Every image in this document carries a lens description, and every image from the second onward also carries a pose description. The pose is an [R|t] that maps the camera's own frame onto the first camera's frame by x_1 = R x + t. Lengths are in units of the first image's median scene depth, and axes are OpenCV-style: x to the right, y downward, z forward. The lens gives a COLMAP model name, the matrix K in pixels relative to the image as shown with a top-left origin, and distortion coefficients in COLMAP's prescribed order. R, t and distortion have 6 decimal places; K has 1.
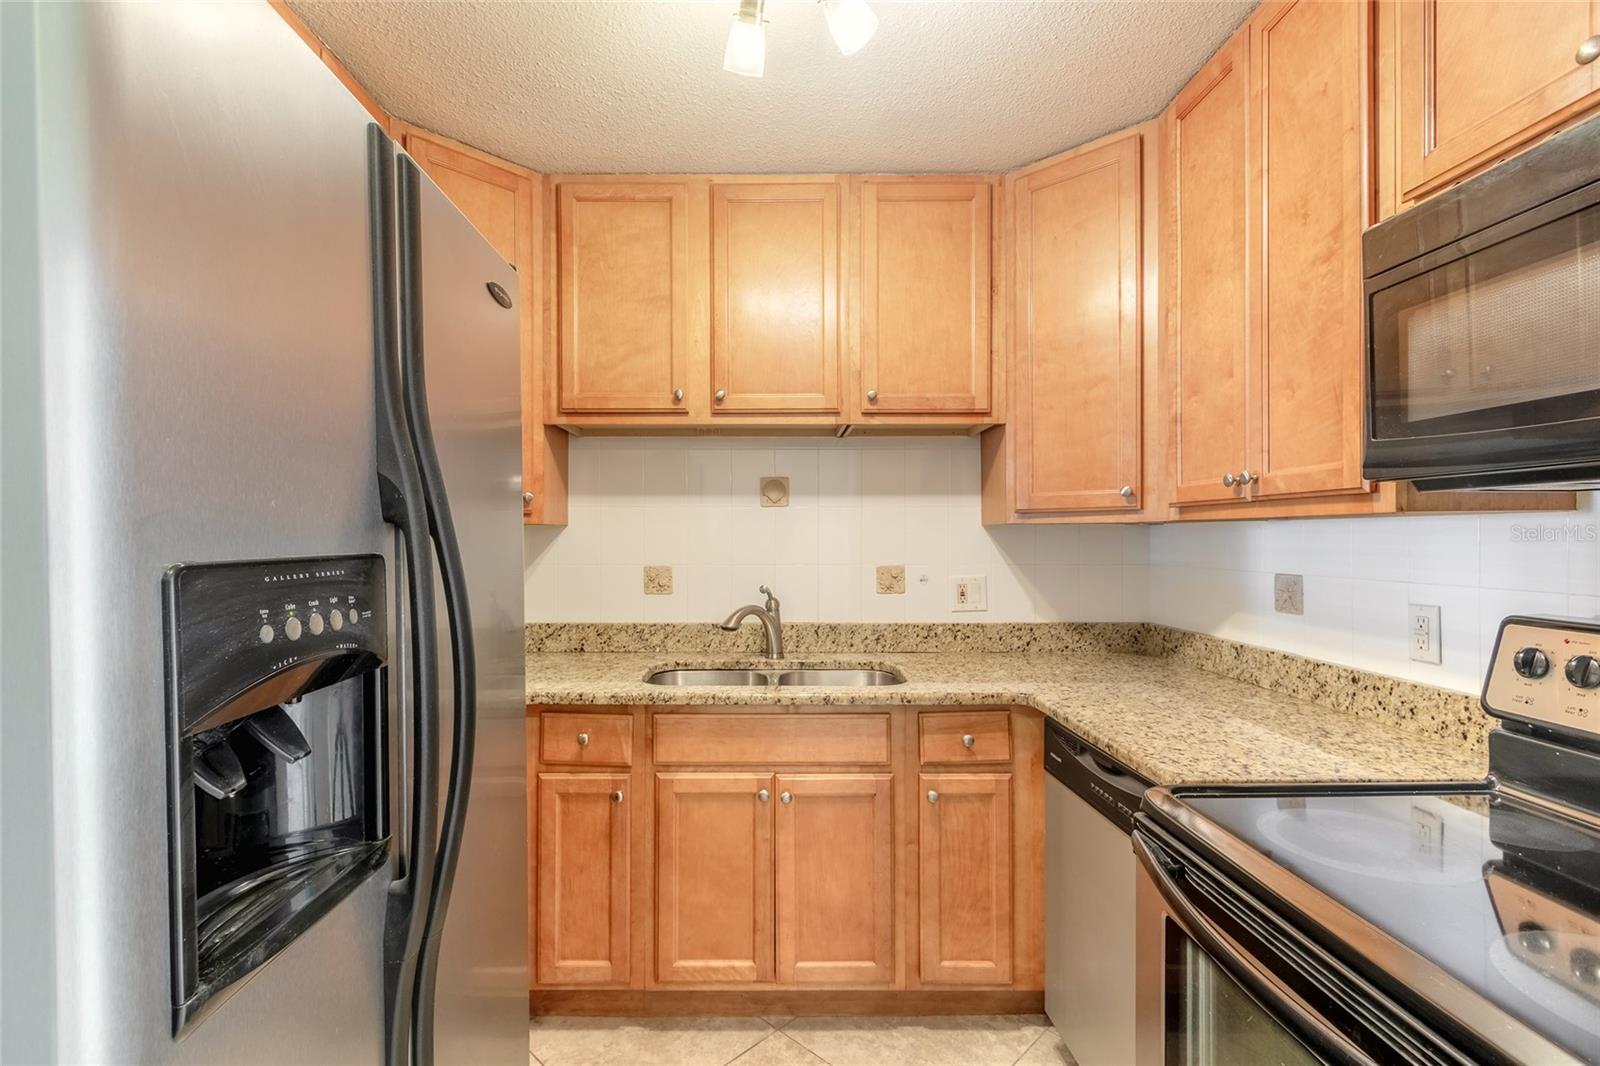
lens RADIAL K [[724.3, 0, 774.5], [0, 724.3, 535.9], [0, 0, 1]] dist [0.002966, 0.000278]
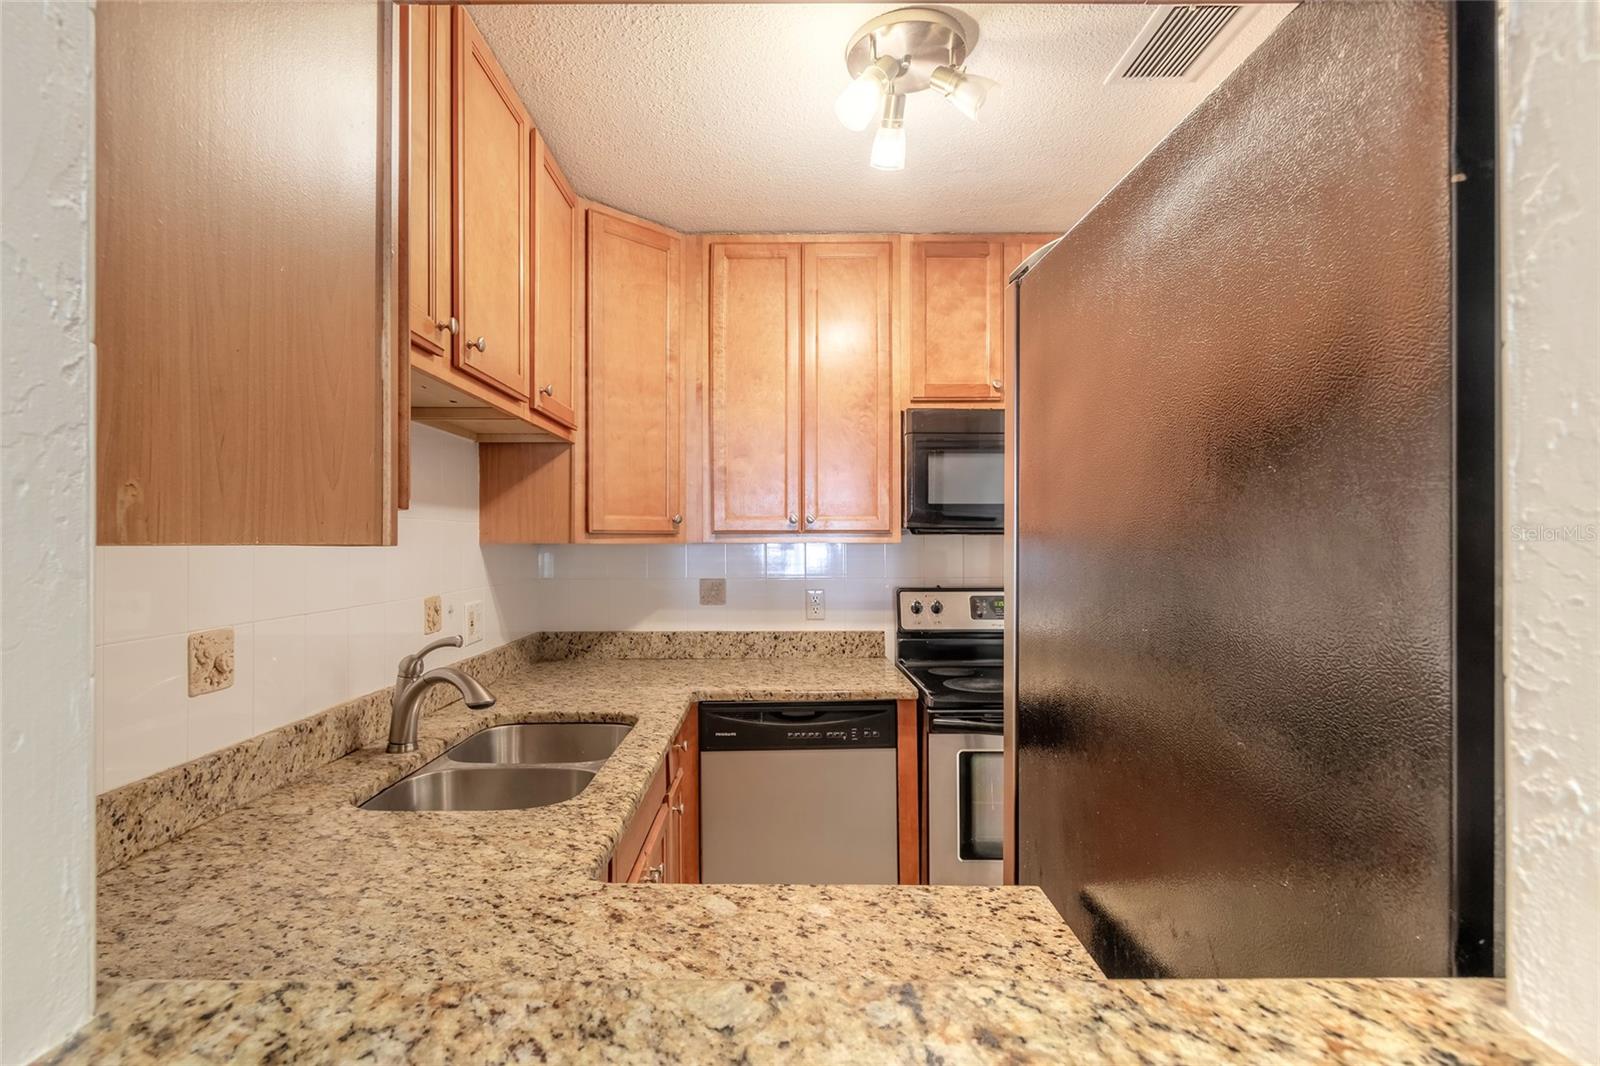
lens RADIAL K [[778.8, 0, 792.2], [0, 778.8, 537.0], [0, 0, 1]] dist [-0.000413, -0.000053]
pose [[-0.006547, 0.005774, 0.999962, -0.816355], [-0.001376, 0.999982, -0.005783, -0.022045], [-0.999978, -0.001414, -0.006539, 0.765629]]
